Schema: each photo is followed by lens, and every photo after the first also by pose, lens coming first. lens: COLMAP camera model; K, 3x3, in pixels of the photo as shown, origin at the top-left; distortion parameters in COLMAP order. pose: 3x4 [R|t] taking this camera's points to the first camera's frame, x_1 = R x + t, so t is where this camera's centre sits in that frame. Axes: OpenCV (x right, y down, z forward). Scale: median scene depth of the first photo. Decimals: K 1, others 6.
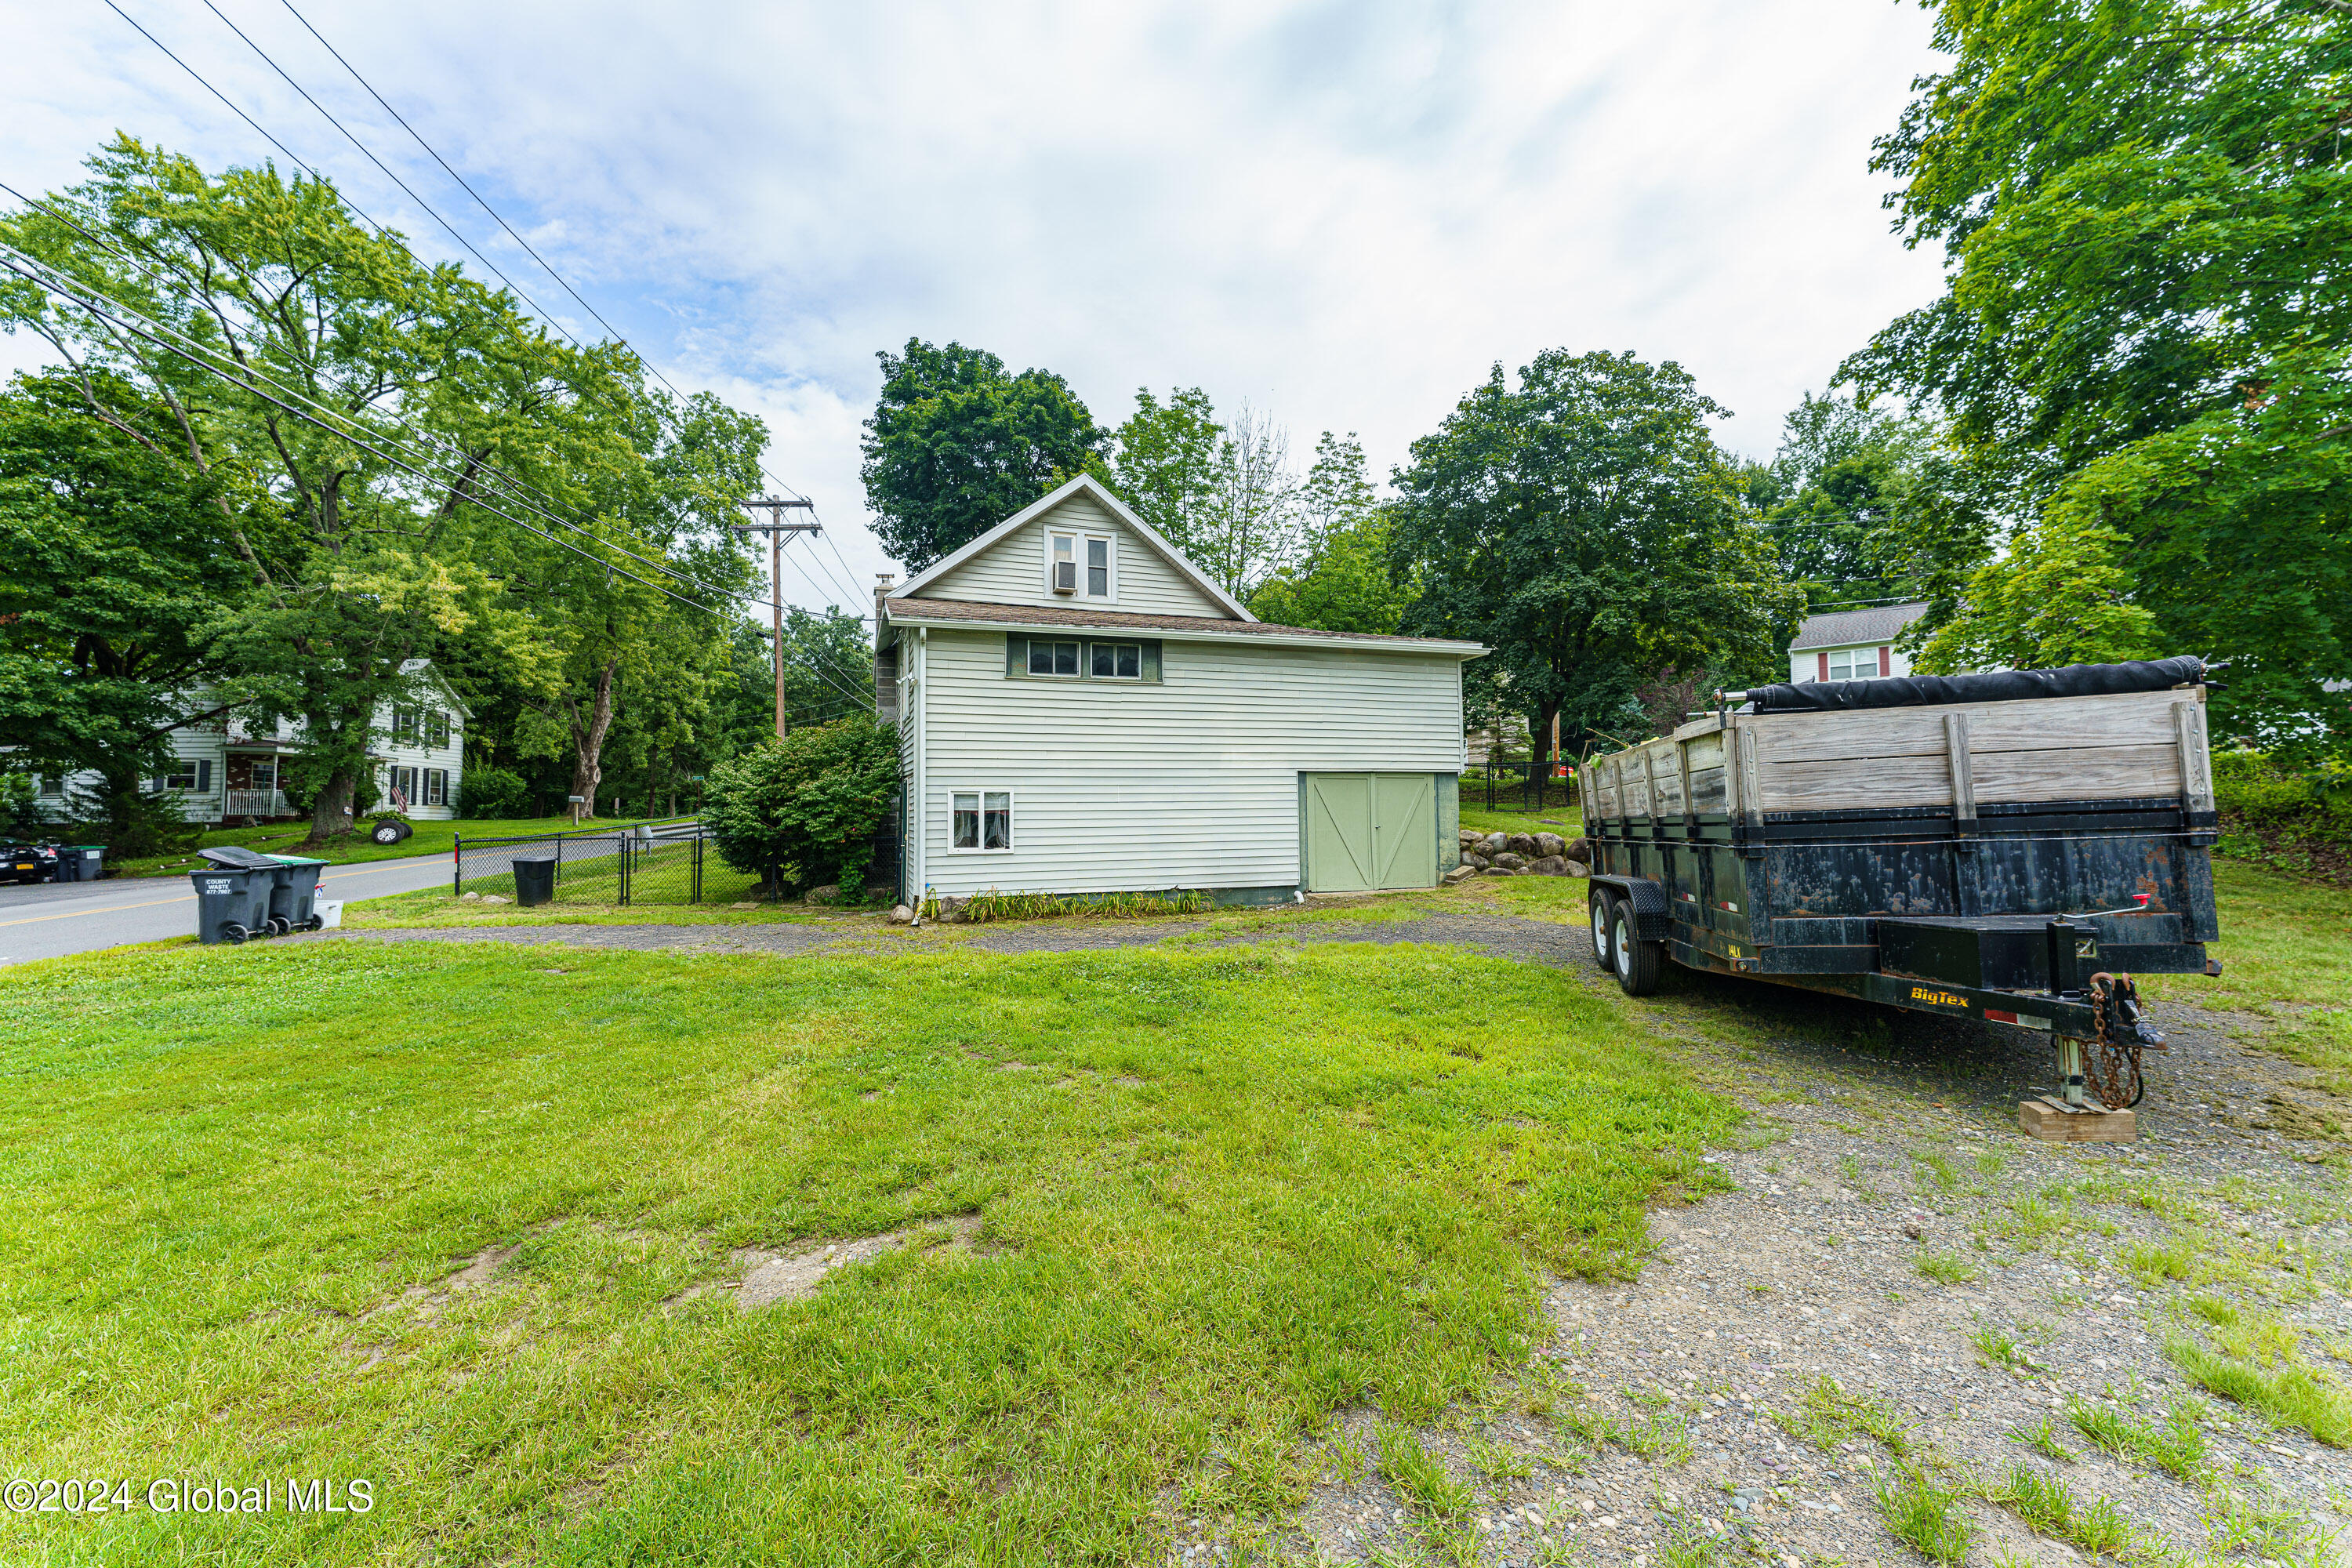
lens RADIAL K [[939.8, 0, 1162.7], [0, 939.8, 784.4], [0, 0, 1]] dist [0.002523, -0.000197]
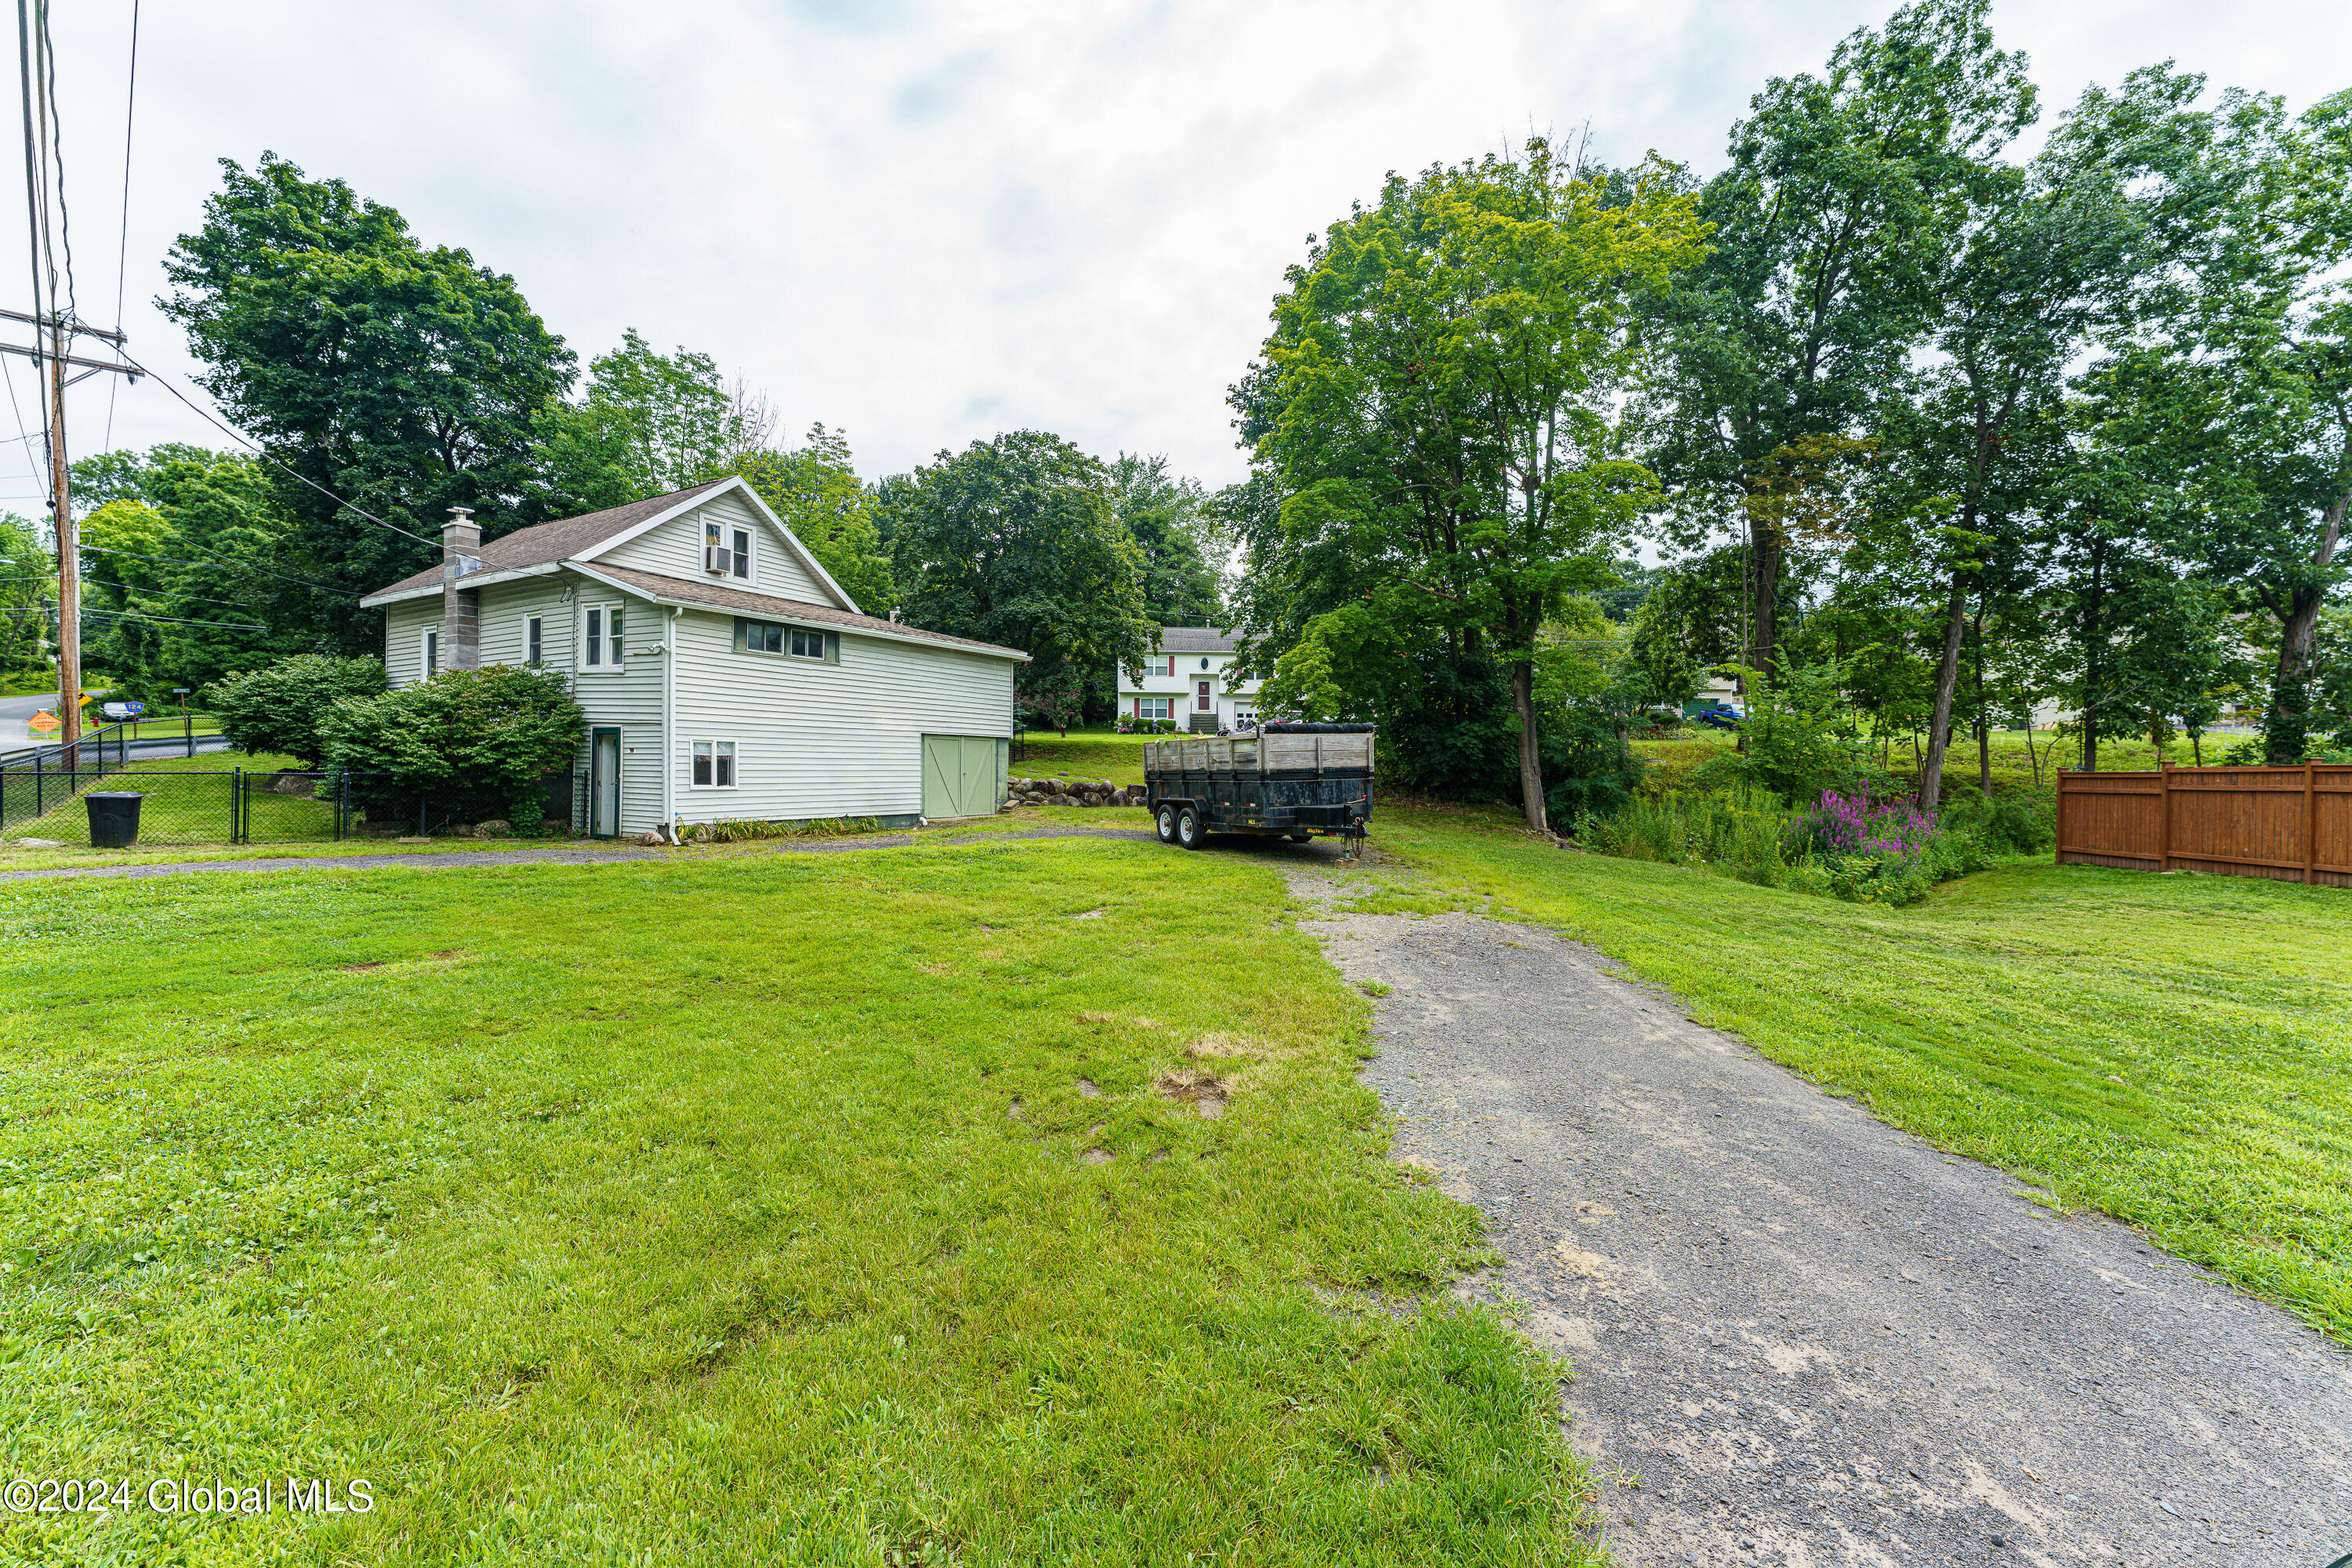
lens RADIAL K [[939.8, 0, 1168.7], [0, 939.8, 795.4], [0, 0, 1]] dist [0.002523, -0.000197]
pose [[0.762657, 0.000123, 0.646803, -0.448165], [-0.042123, 0.997887, 0.049478, -0.006033], [-0.645430, -0.064980, 0.761051, -0.299026]]
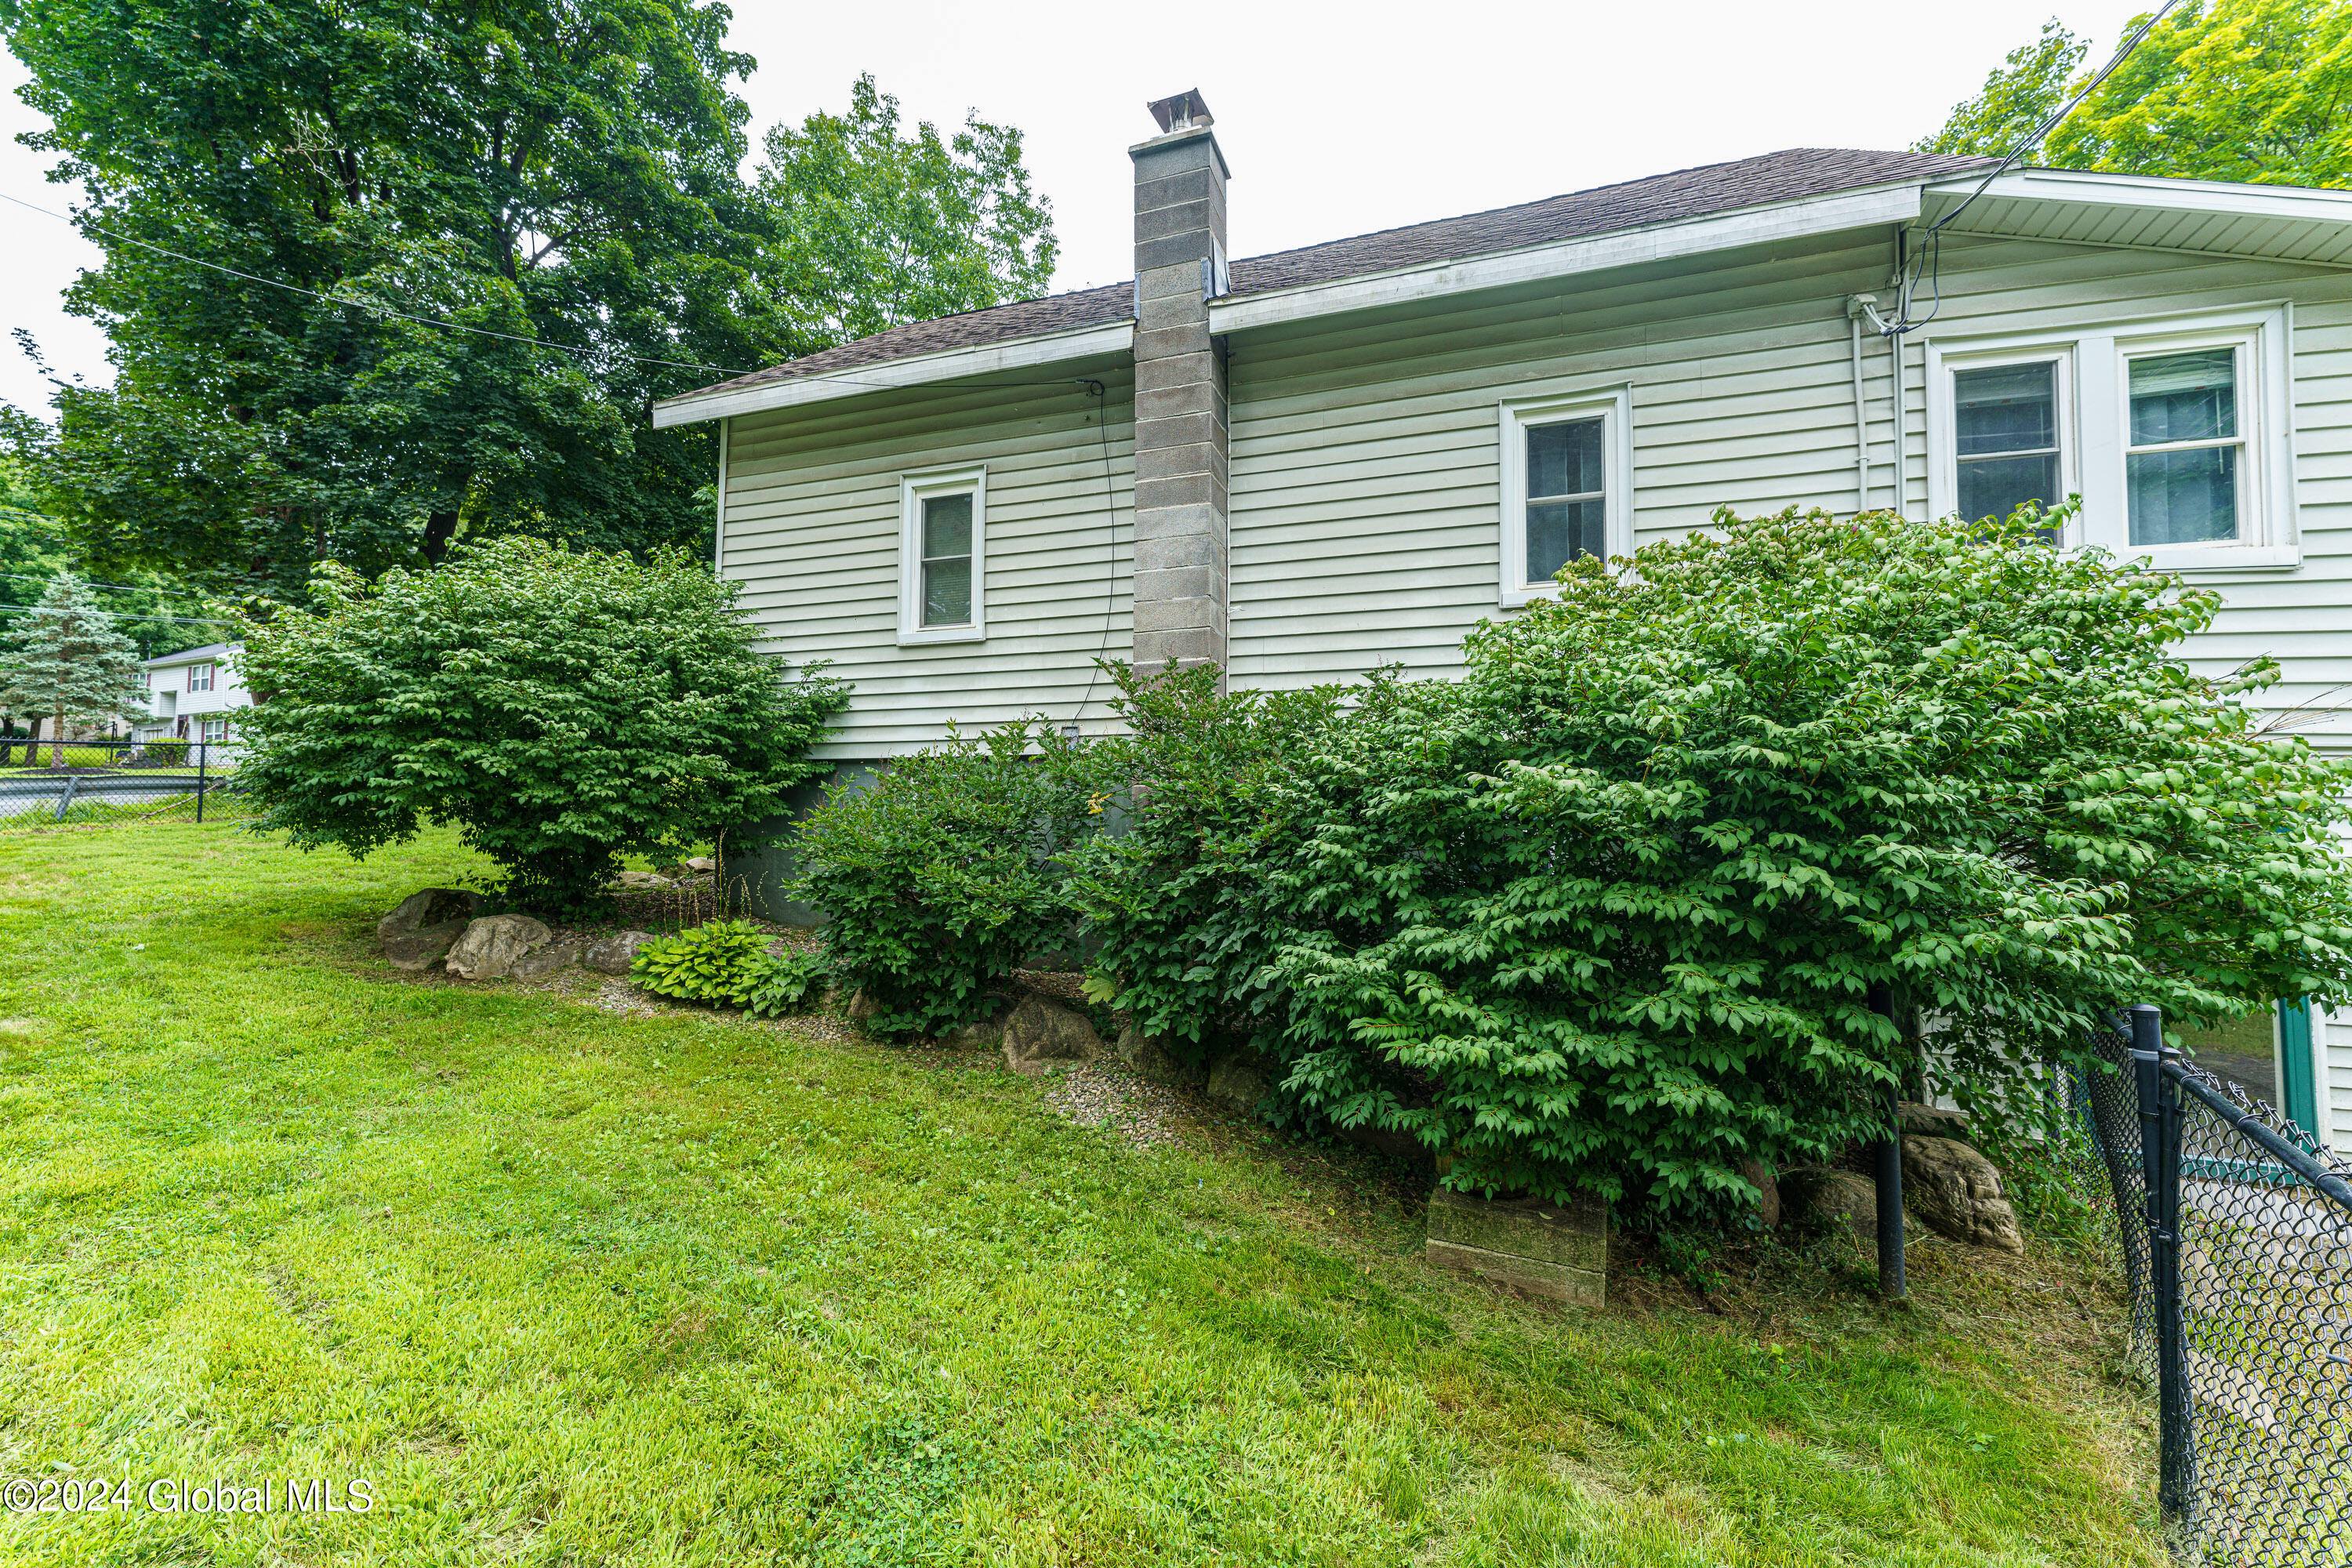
lens RADIAL K [[939.8, 0, 1183.8], [0, 939.8, 773.3], [0, 0, 1]] dist [0.002523, -0.000197]
pose [[0.596766, 0.041633, 0.801335, -0.672883], [-0.035321, 0.999048, -0.025601, 0.021720], [-0.801638, -0.013026, 0.597668, 0.979014]]
